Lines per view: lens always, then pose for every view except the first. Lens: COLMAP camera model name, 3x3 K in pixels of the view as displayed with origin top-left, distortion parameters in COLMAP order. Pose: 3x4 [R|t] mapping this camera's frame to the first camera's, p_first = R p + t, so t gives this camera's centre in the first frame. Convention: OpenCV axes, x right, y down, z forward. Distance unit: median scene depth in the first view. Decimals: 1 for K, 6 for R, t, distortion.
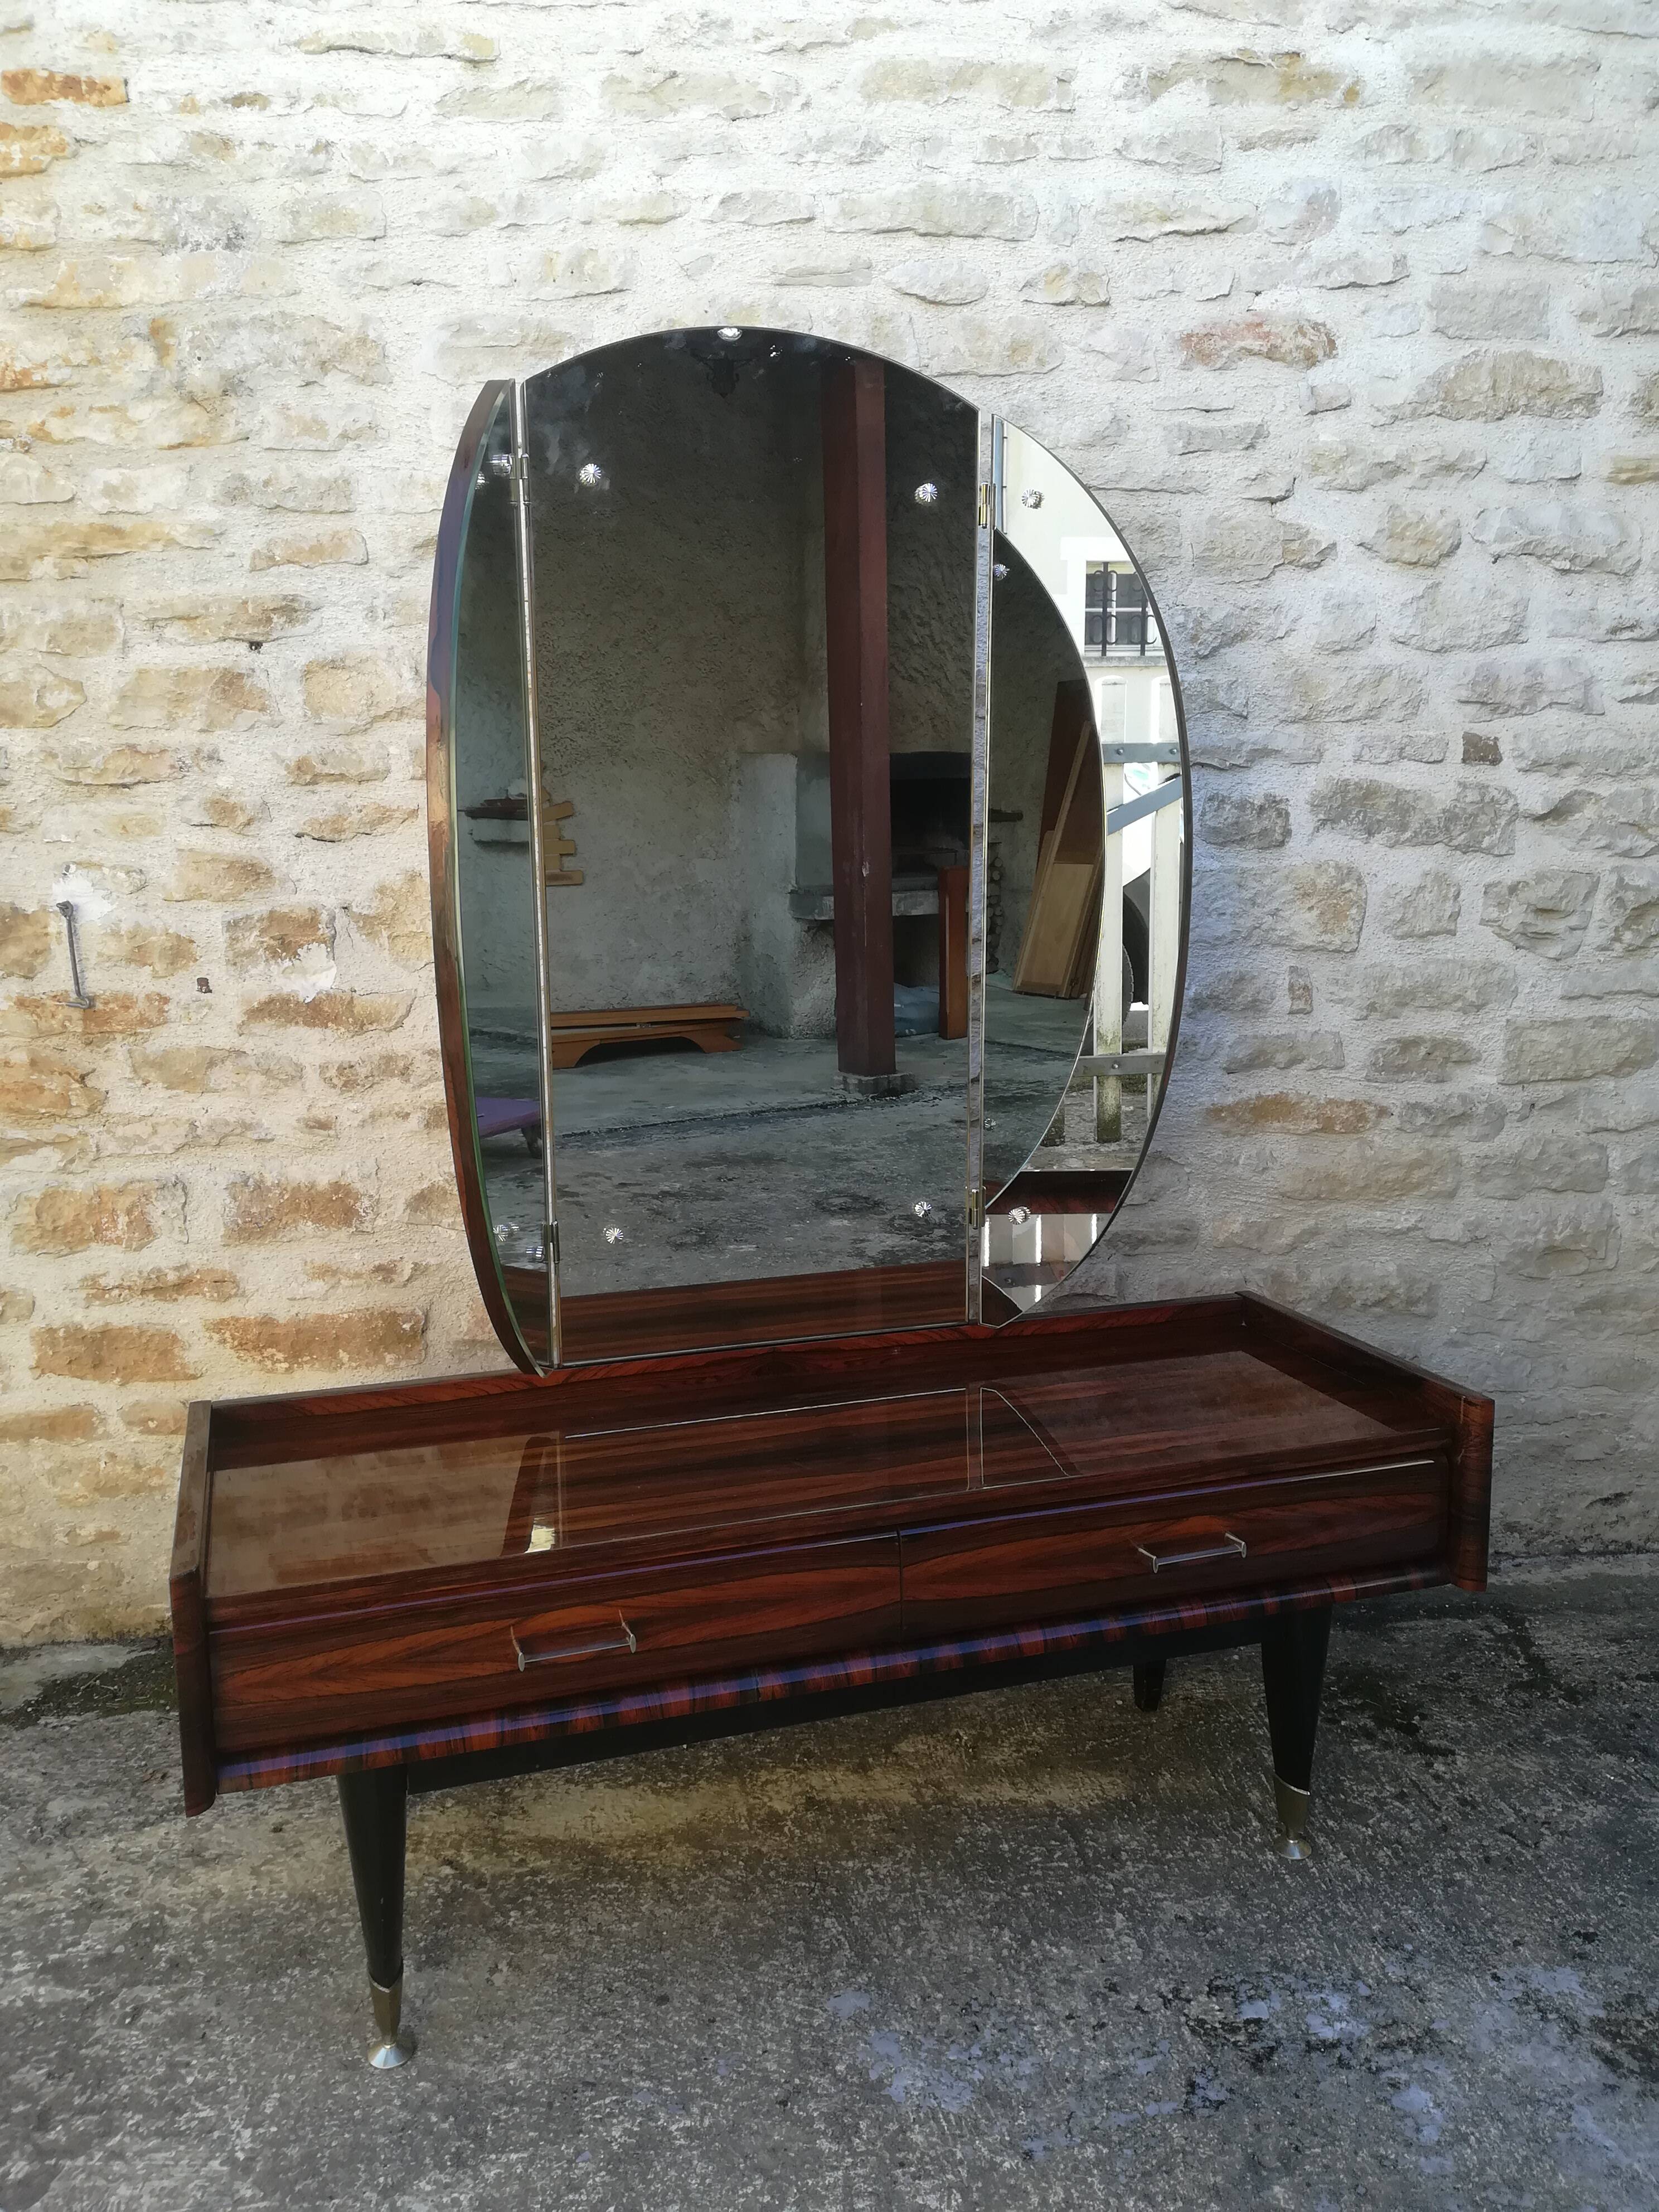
lens RADIAL K [[1708.4, 0, 812.9], [0, 1708.4, 1113.5], [0, 0, 1]] dist [0.056675, -0.072373]
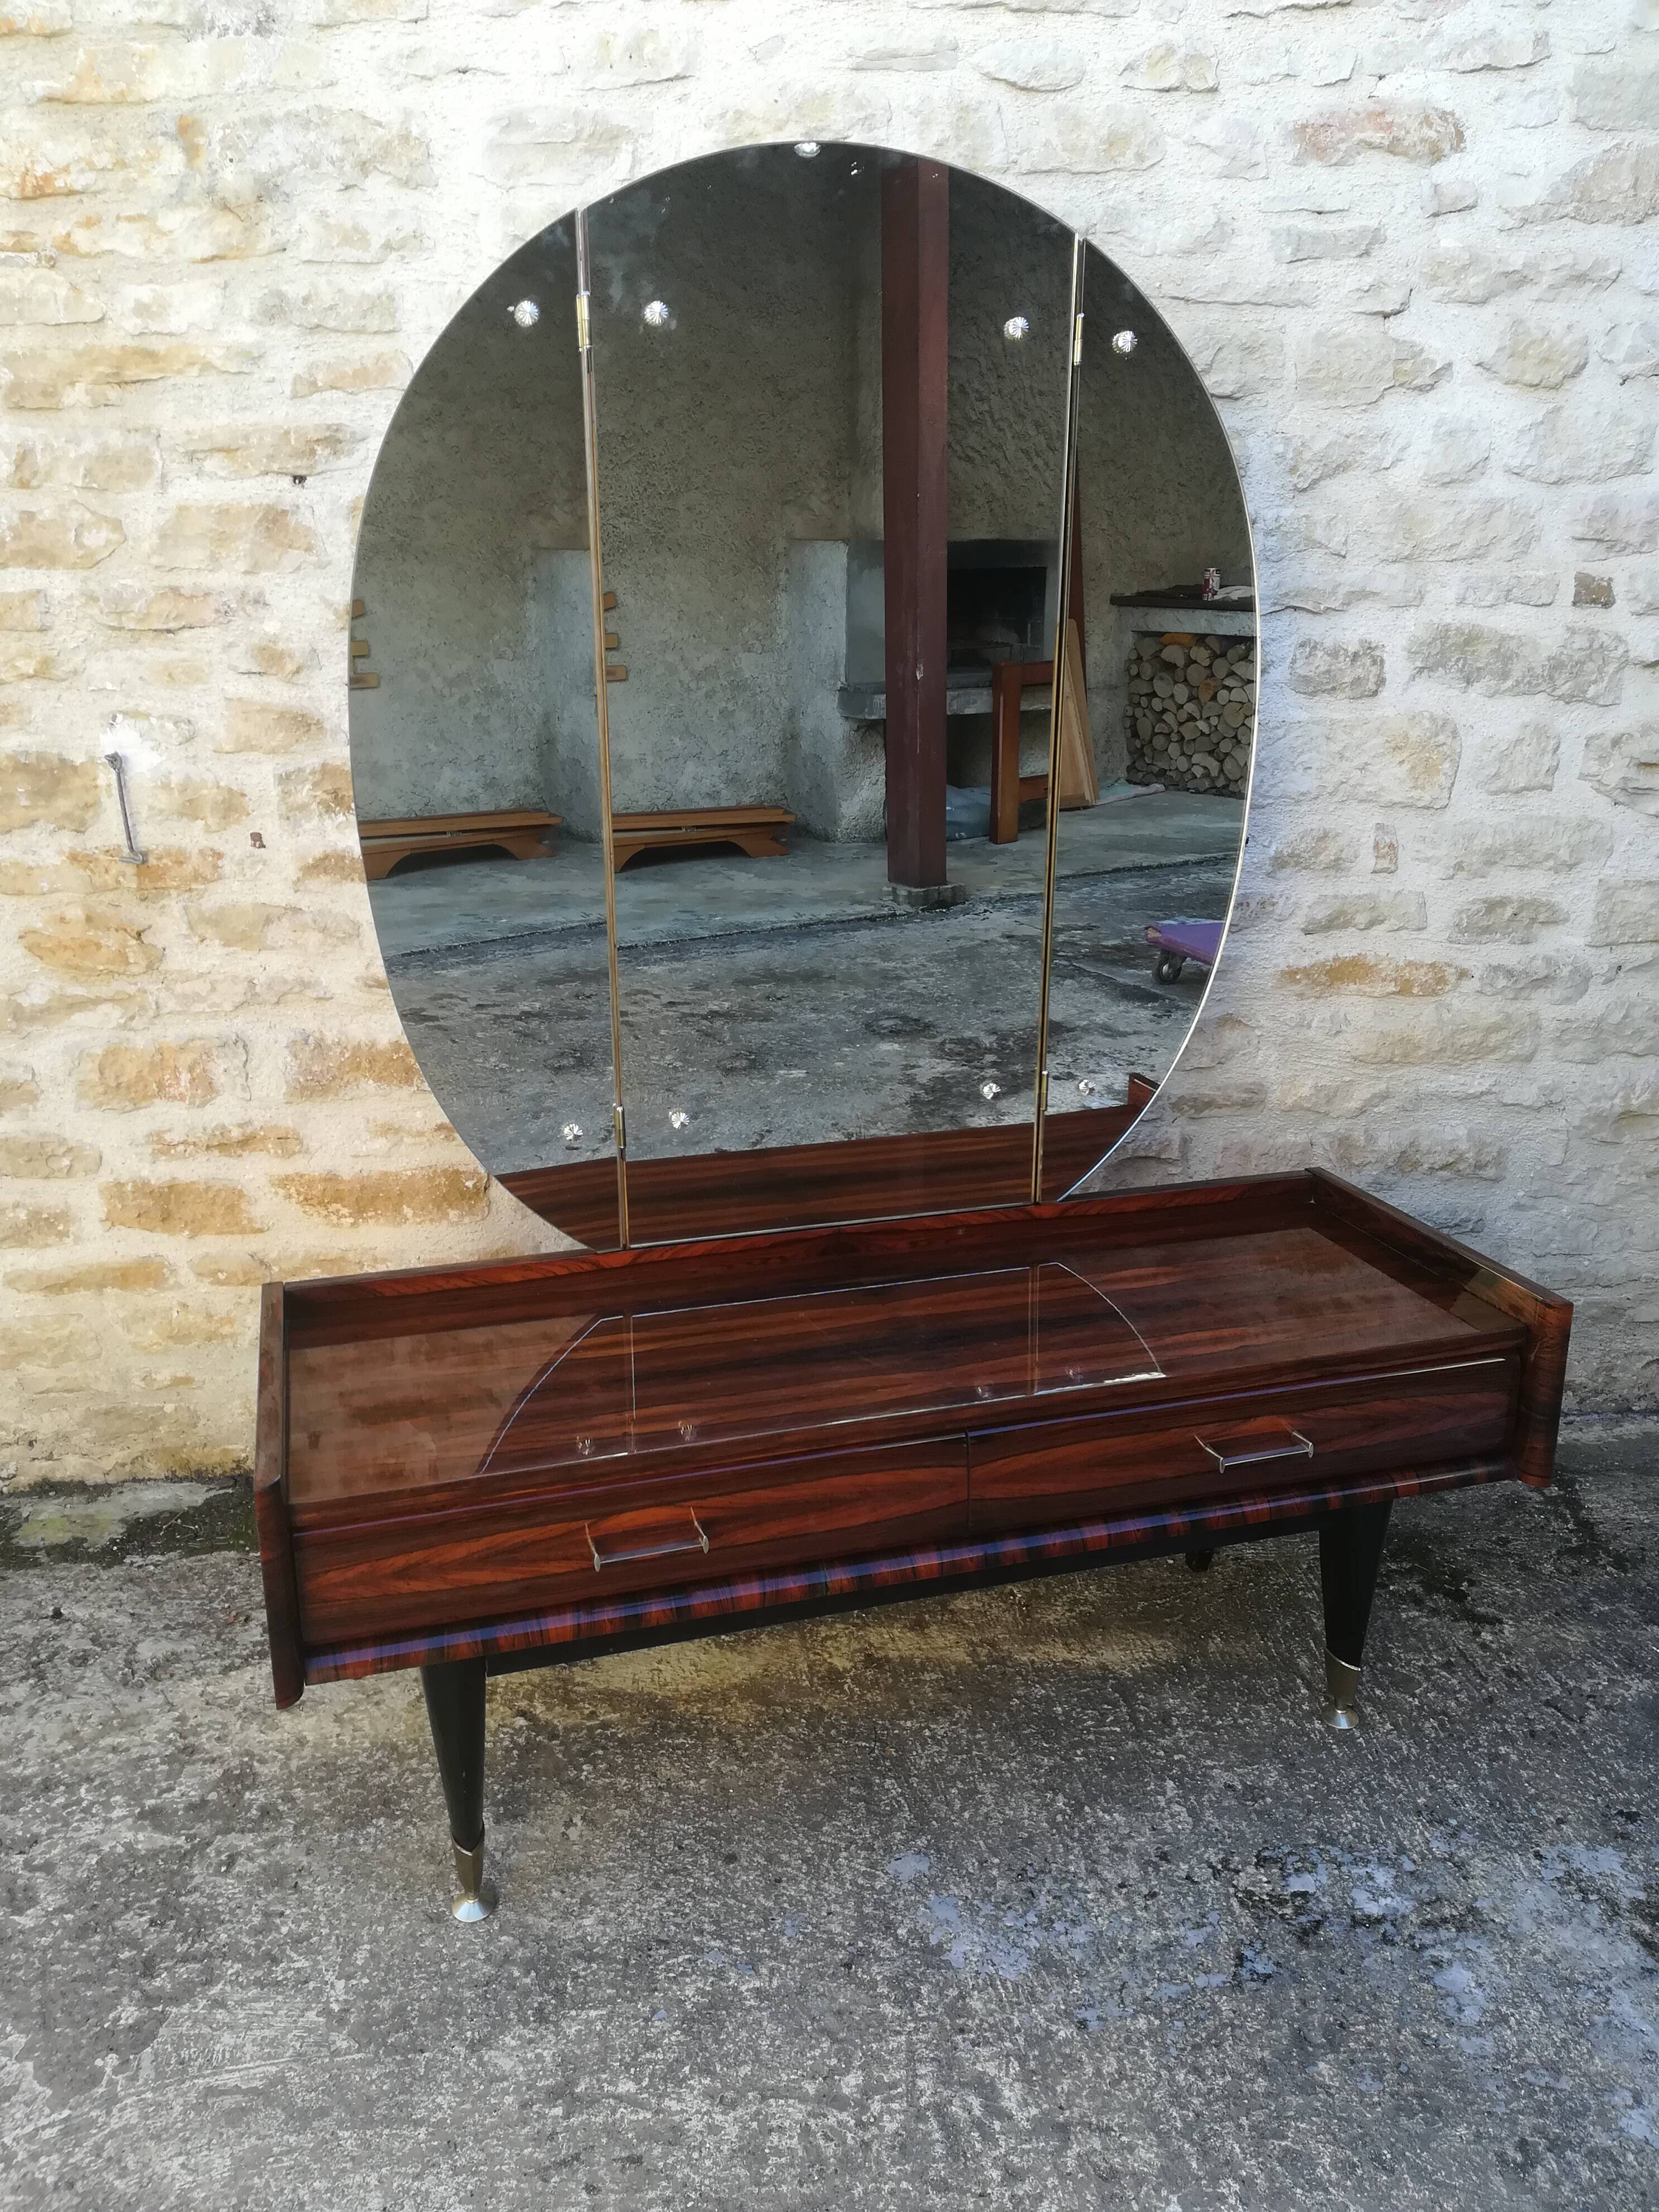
lens RADIAL K [[1697.3, 0, 810.6], [0, 1697.3, 1117.3], [0, 0, 1]] dist [0.055088, -0.065107]
pose [[0.999651, 0.011592, -0.023736, -0.017770], [-0.008300, 0.990894, 0.134391, -0.065247], [0.025078, -0.134147, 0.990644, 0.031793]]
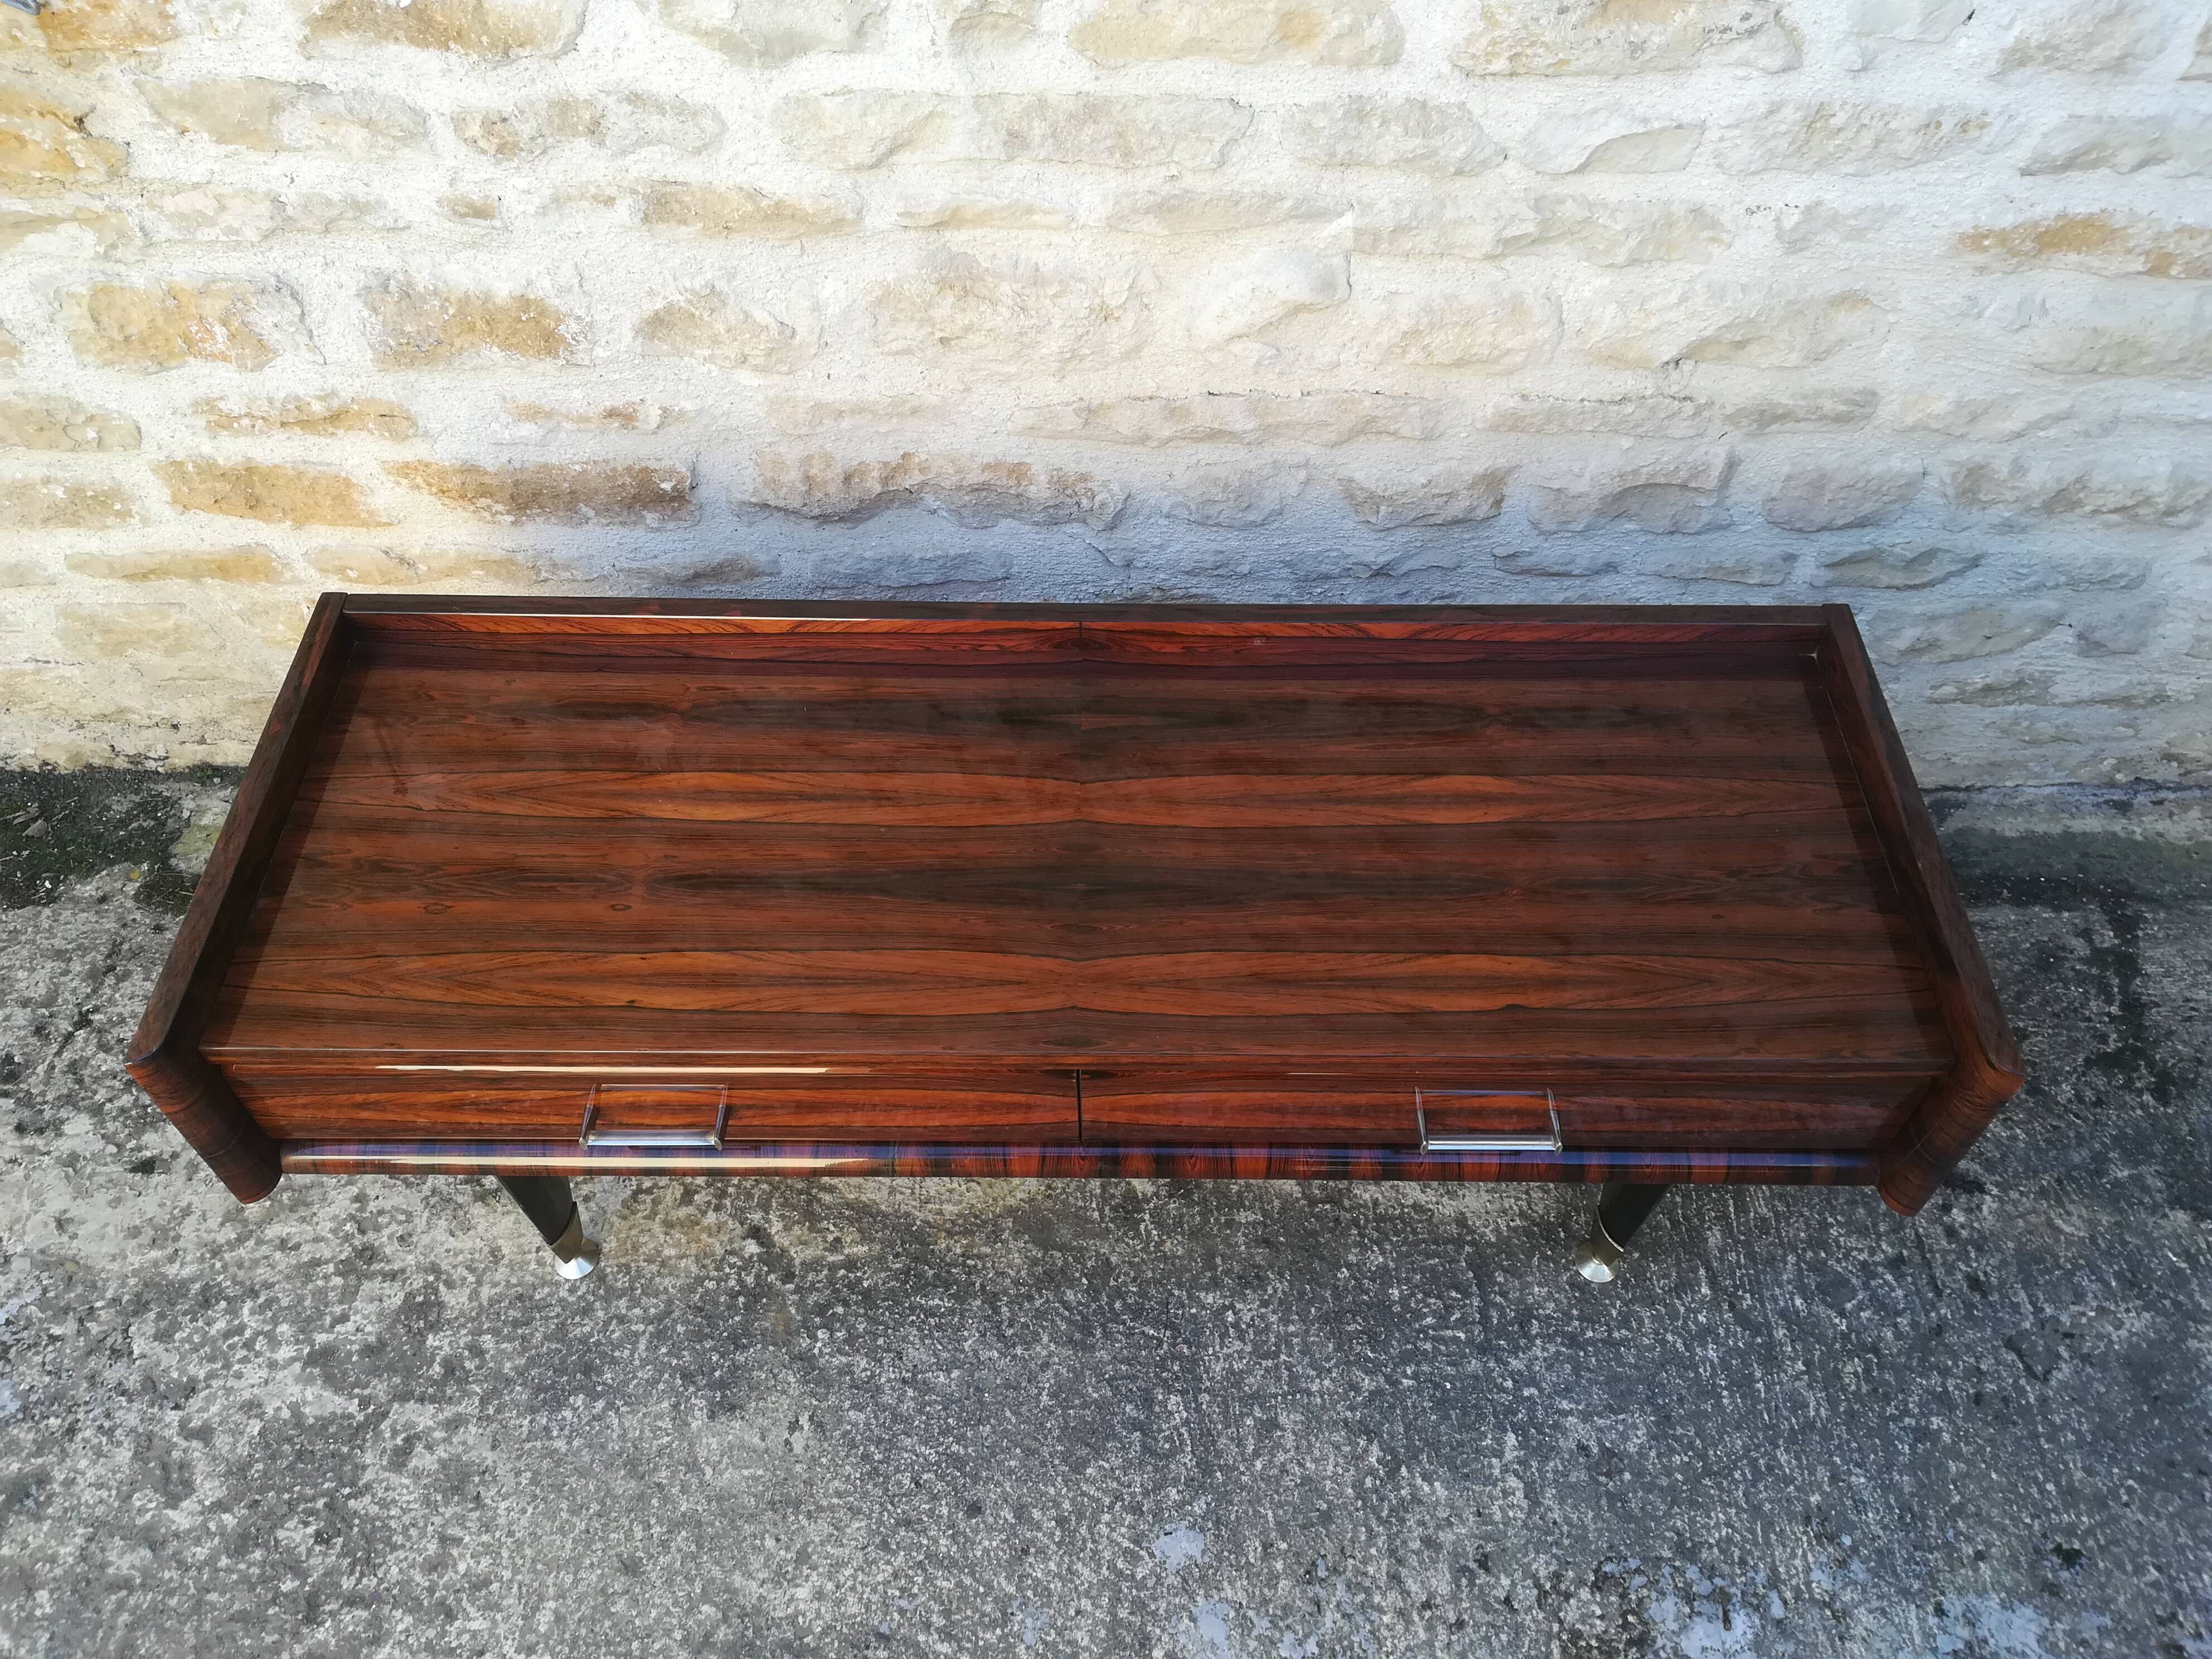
lens RADIAL K [[1707.2, 0, 1108.2], [0, 1707.2, 848.4], [0, 0, 1]] dist [0.055747, -0.072206]
pose [[0.991937, 0.105902, -0.069609, 0.007238], [-0.031939, 0.740442, 0.671360, -0.313751], [0.122640, -0.663724, 0.737855, 0.531094]]
